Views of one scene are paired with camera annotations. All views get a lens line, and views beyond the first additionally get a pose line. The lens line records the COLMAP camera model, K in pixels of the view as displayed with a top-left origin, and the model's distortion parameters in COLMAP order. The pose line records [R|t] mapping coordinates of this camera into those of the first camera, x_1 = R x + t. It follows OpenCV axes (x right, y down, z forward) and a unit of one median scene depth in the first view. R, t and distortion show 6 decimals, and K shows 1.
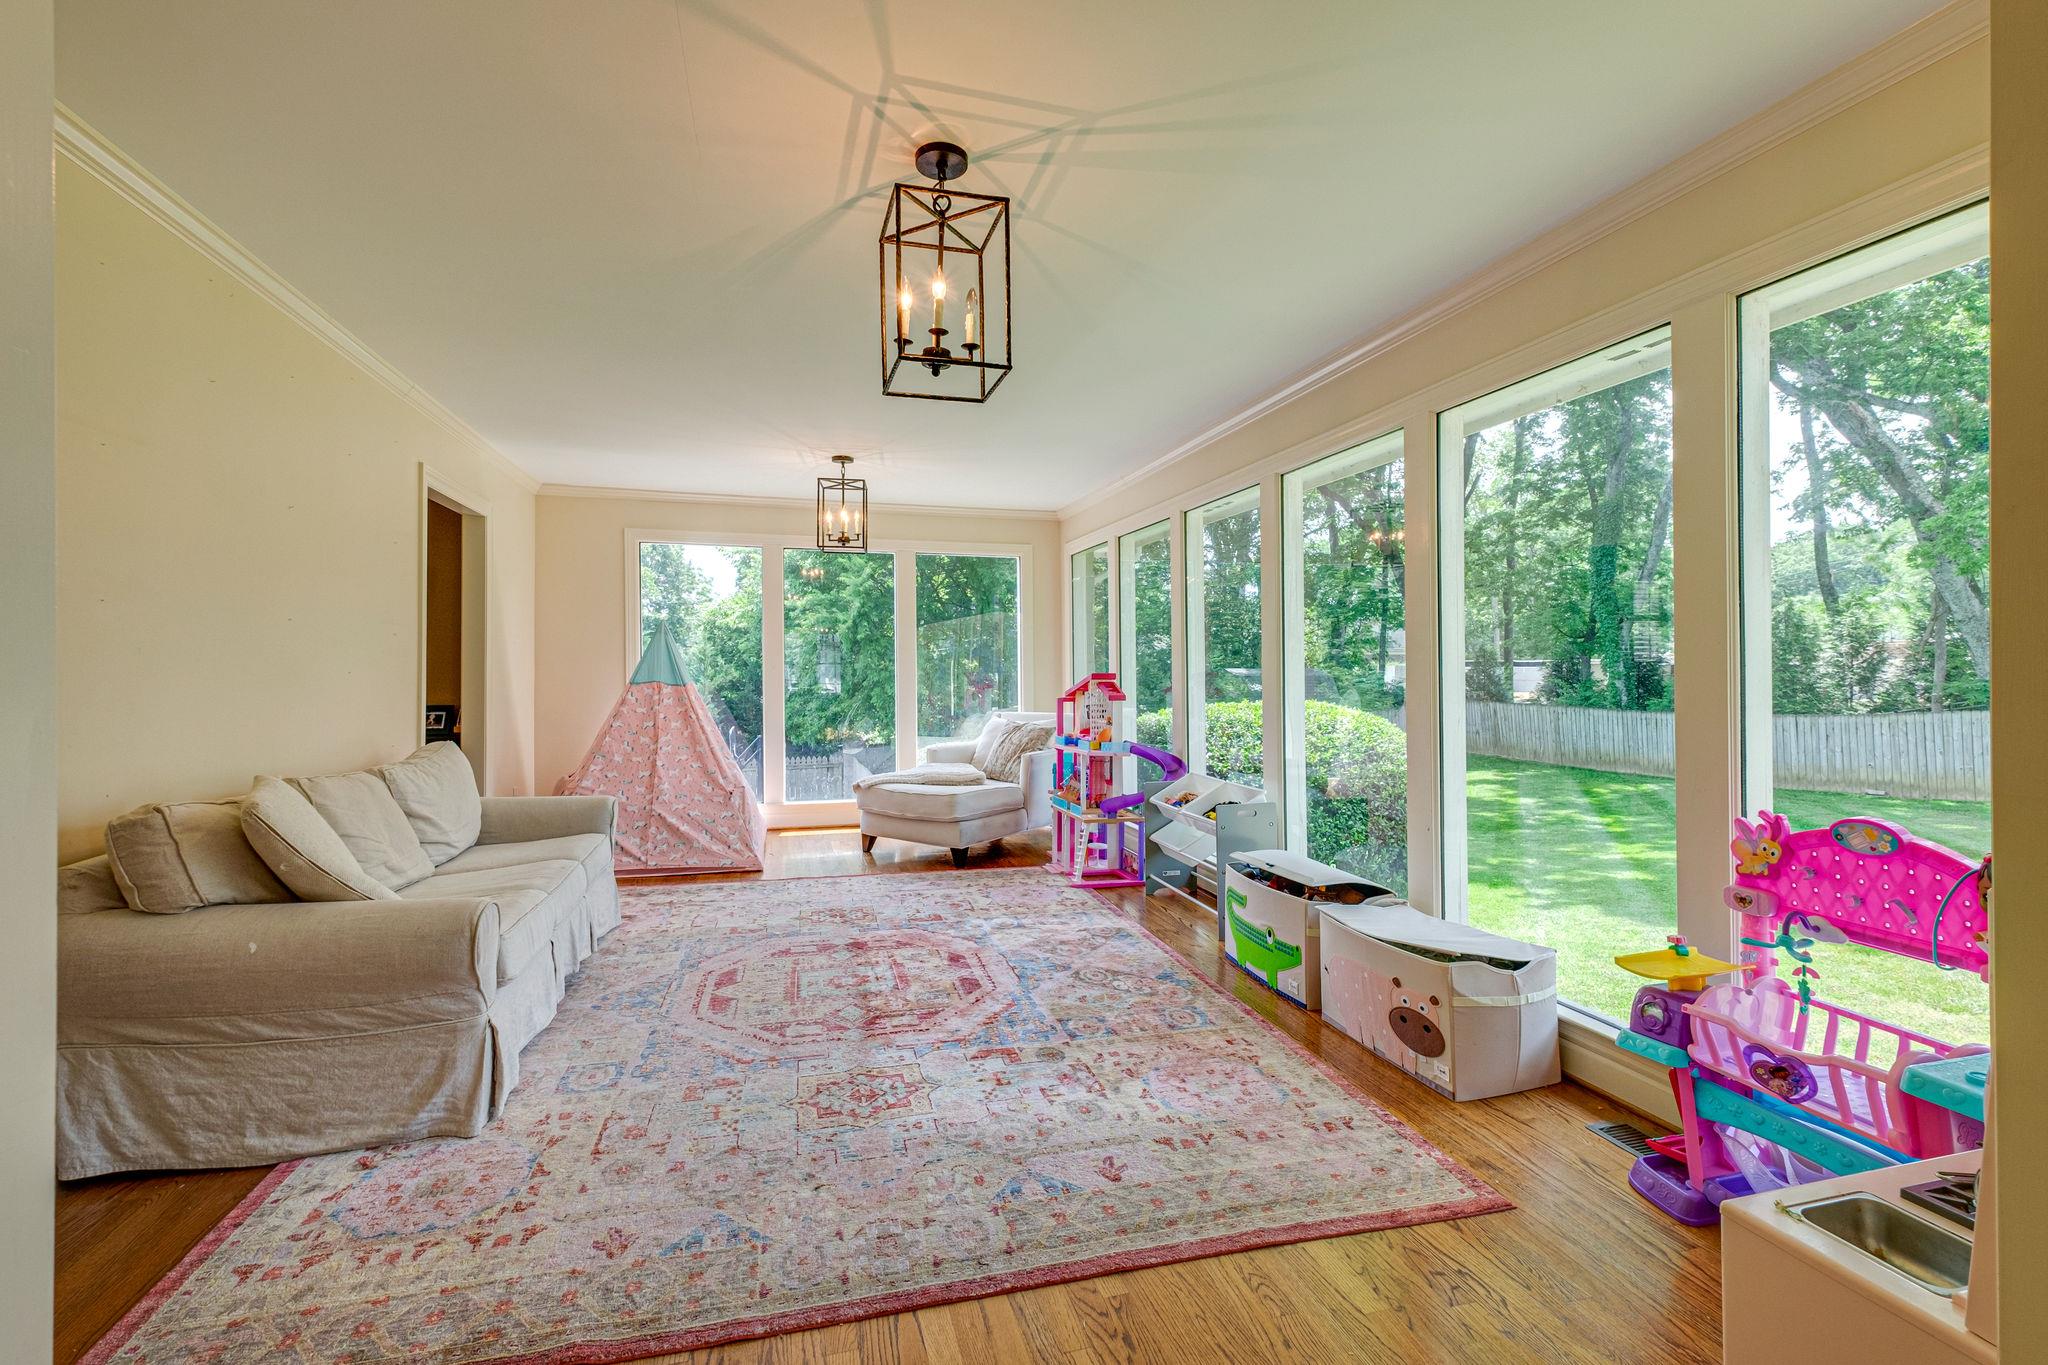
lens RADIAL K [[882.6, 0, 1022.6], [0, 882.6, 669.8], [0, 0, 1]] dist [0.001263, -0.000037]
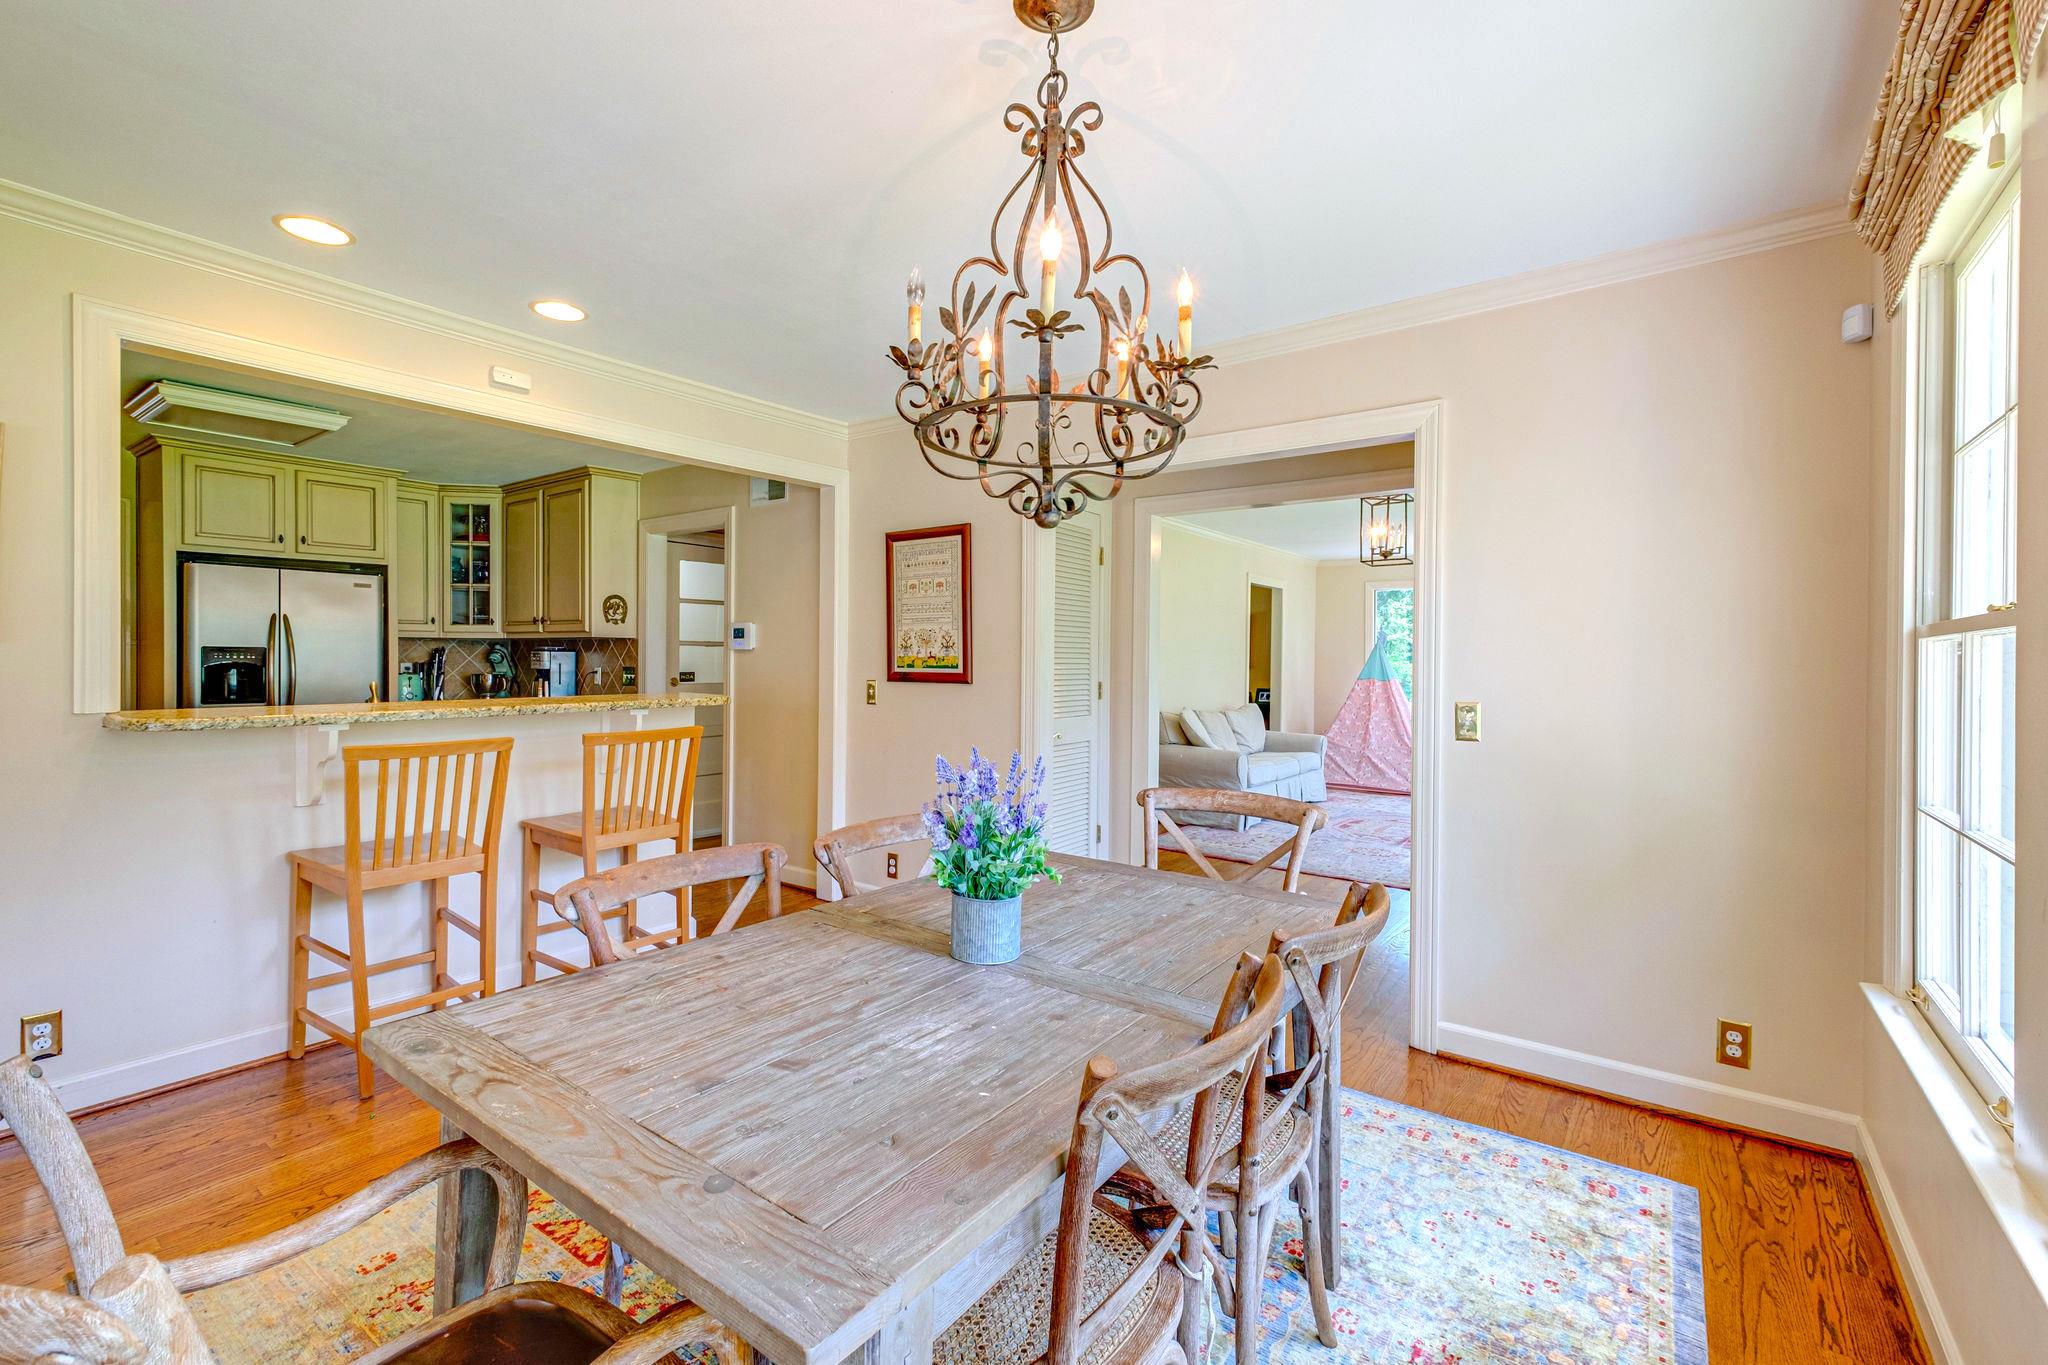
lens RADIAL K [[882.6, 0, 1034.0], [0, 882.6, 674.2], [0, 0, 1]] dist [0.001263, -0.000037]
pose [[0.619937, 0.021796, -0.784349, 0.542735], [-0.013675, 0.999762, 0.016974, -0.015249], [0.784532, 0.000203, 0.620088, -0.585299]]
